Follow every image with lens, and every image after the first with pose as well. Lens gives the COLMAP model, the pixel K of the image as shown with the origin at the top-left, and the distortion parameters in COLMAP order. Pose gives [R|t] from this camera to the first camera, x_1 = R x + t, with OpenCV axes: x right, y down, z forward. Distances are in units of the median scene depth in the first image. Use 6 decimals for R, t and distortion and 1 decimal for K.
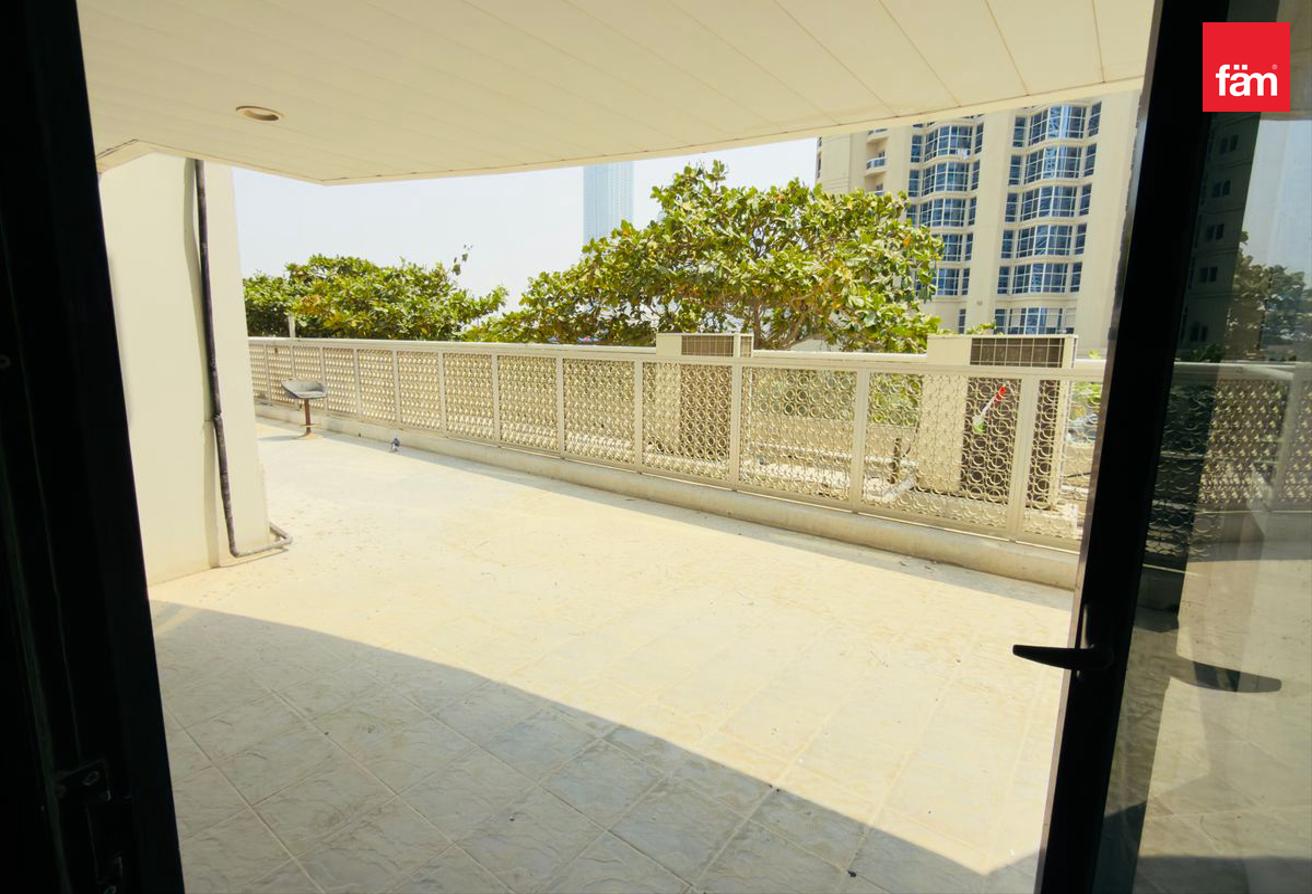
lens RADIAL K [[625.6, 0, 656.0], [0, 625.6, 447.0], [0, 0, 1]] dist [-0.000013, 0.000136]
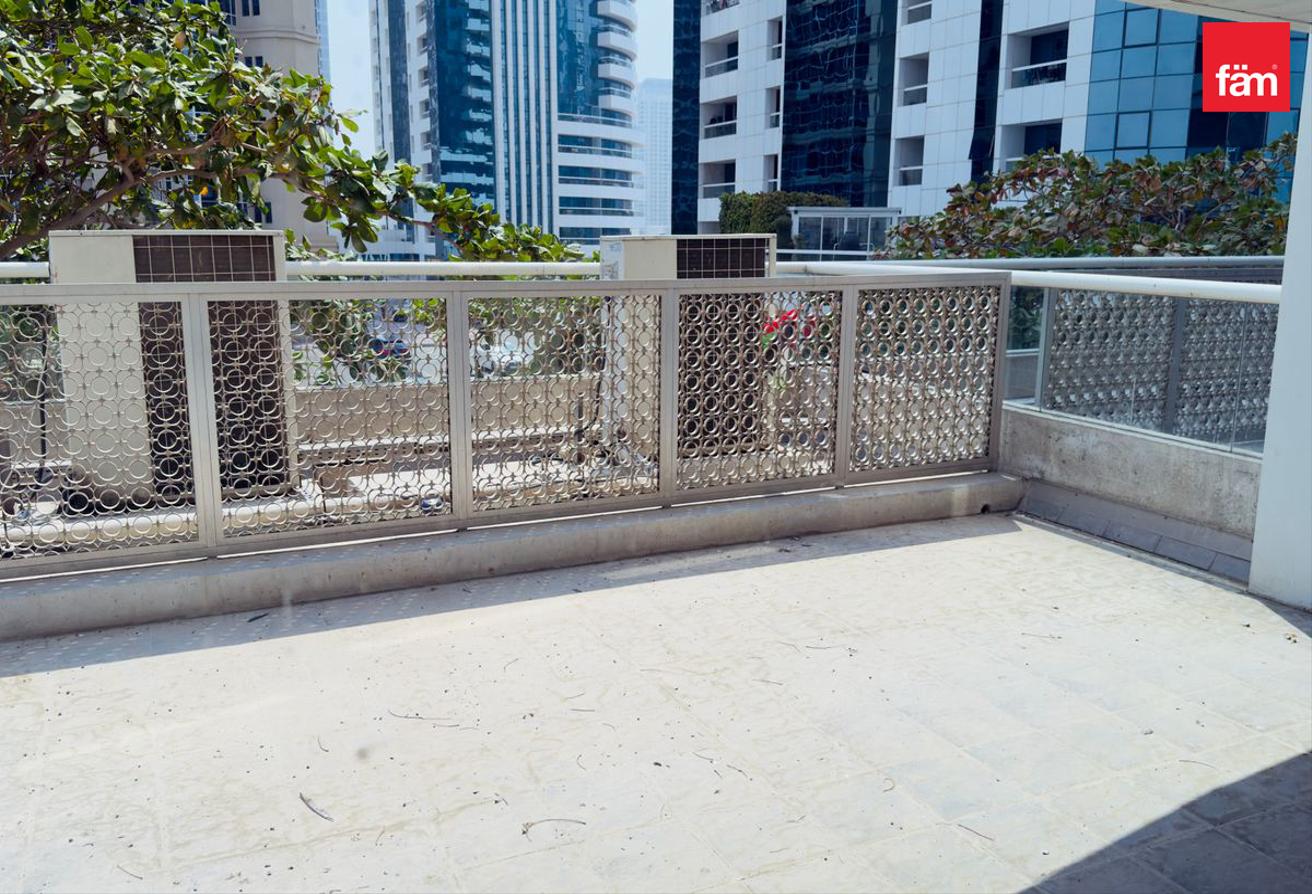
lens RADIAL K [[1080.6, 0, 656.0], [0, 1080.6, 447.0], [0, 0, 1]] dist [0.006764, -0.002264]
pose [[0.446256, -0.178638, 0.876894, -0.710969], [0.154017, 0.980584, 0.121381, -0.102331], [-0.881552, 0.080890, 0.465105, 0.499913]]
